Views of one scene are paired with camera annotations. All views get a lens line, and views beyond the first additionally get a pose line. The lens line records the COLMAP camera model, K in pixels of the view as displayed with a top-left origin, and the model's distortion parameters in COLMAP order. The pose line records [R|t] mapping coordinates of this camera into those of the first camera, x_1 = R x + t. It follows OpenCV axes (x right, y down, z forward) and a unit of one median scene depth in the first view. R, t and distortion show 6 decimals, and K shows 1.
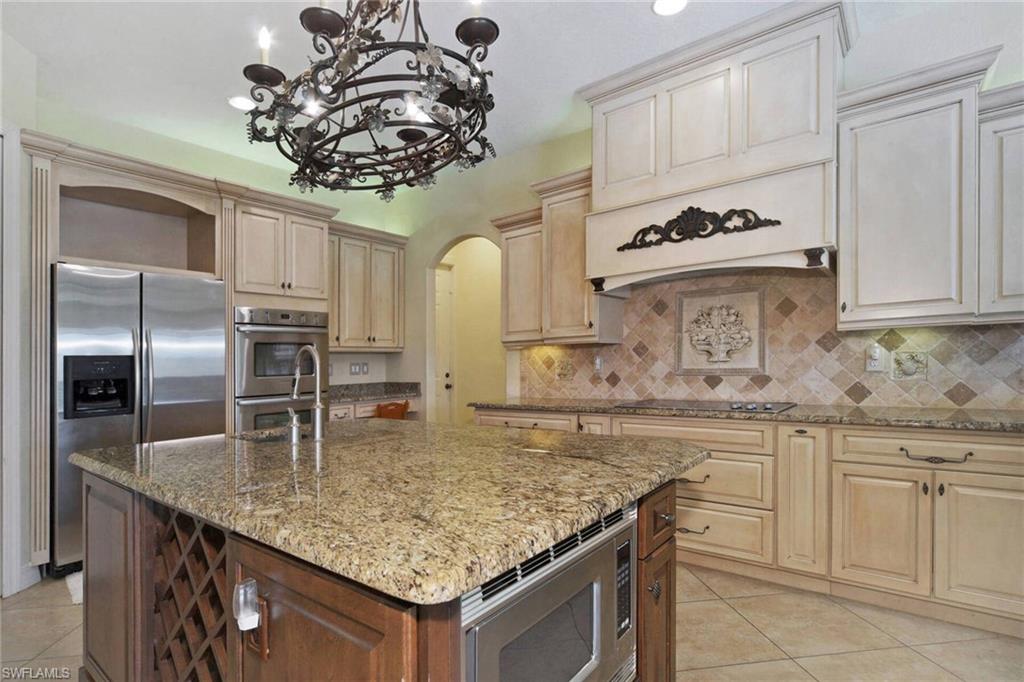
lens RADIAL K [[502.6, 0, 508.0], [0, 502.6, 361.2], [0, 0, 1]] dist [0.000150, 0.000747]
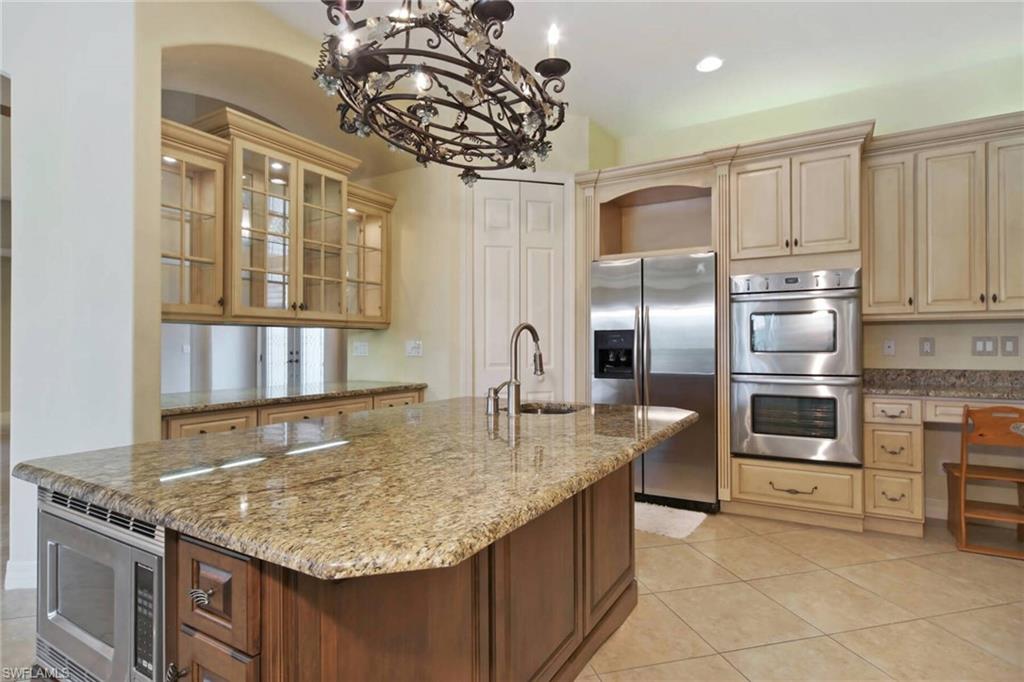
lens RADIAL K [[523.0, 0, 524.5], [0, 523.0, 330.8], [0, 0, 1]] dist [-0.000653, -0.000068]
pose [[0.143166, -0.002617, -0.989695, 0.416500], [0.001007, 0.999996, -0.002498, -0.004838], [0.989698, -0.000639, 0.143168, 0.531396]]
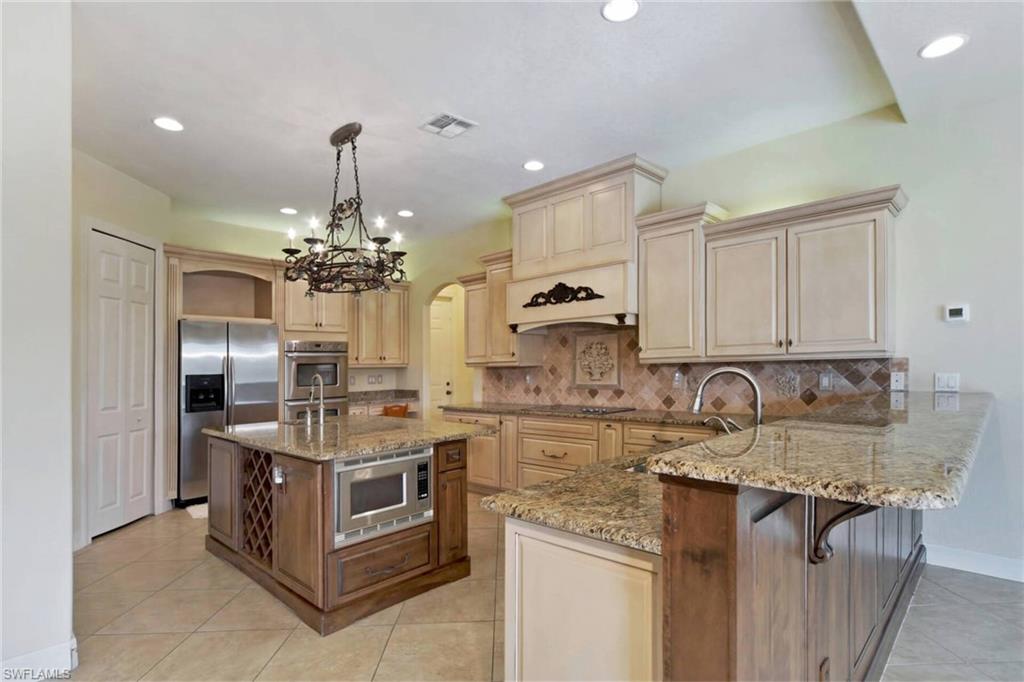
lens RADIAL K [[513.5, 0, 516.0], [0, 513.5, 364.5], [0, 0, 1]] dist [-0.000298, -0.000206]
pose [[0.995901, 0.003572, -0.090375, 0.322805], [-0.003342, 0.999991, 0.002697, -0.047820], [0.090384, -0.002384, 0.995904, -0.528789]]
